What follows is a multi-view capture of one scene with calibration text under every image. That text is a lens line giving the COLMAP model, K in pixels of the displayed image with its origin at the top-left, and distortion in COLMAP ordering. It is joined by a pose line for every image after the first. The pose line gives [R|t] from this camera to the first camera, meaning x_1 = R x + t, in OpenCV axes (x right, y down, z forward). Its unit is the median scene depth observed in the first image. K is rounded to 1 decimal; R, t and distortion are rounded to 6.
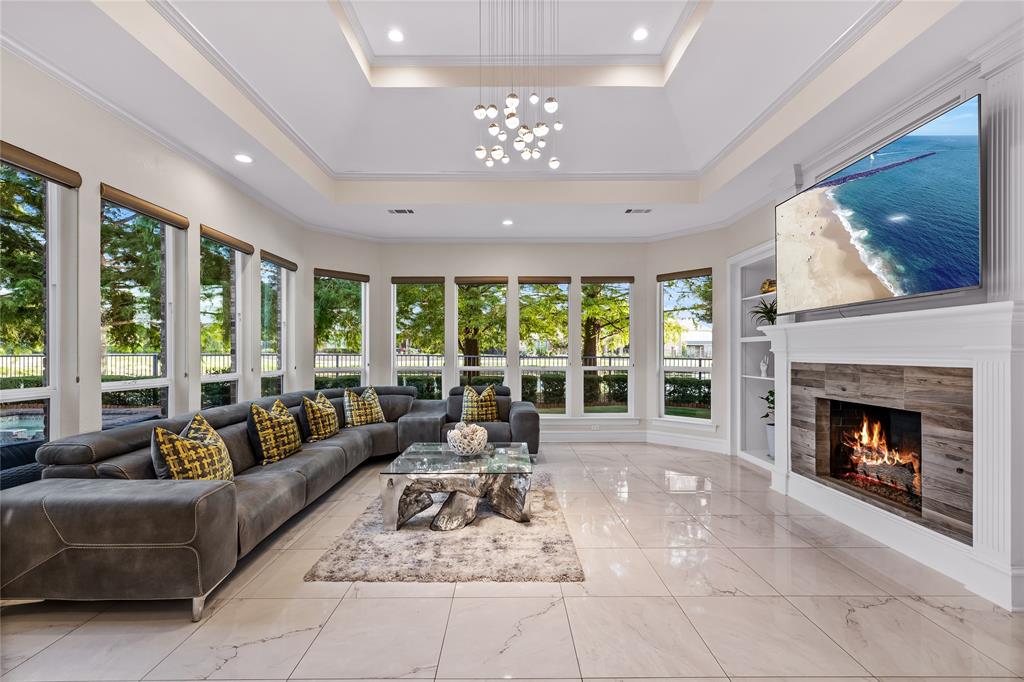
lens RADIAL K [[433.5, 0, 505.0], [0, 433.5, 354.8], [0, 0, 1]] dist [-0.000617, -0.001042]
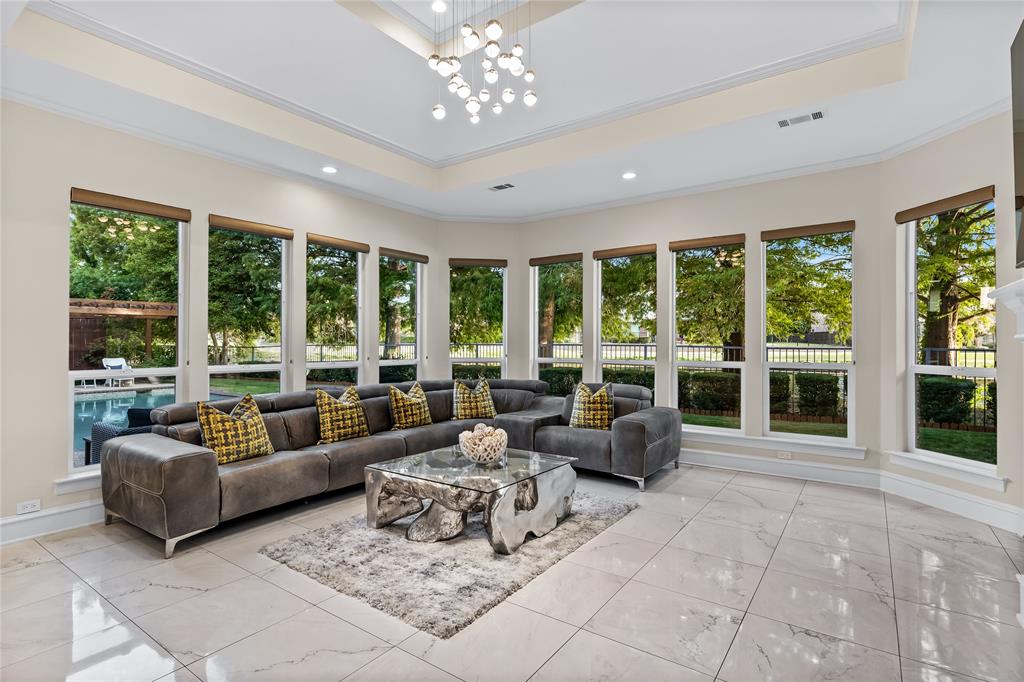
lens RADIAL K [[497.7, 0, 515.0], [0, 497.7, 341.5], [0, 0, 1]] dist [-0.004137, 0.002394]
pose [[0.816067, -0.001191, -0.577957, 0.531739], [-0.002500, 0.999981, -0.005591, -0.002667], [0.577952, 0.006007, 0.816048, 0.230834]]
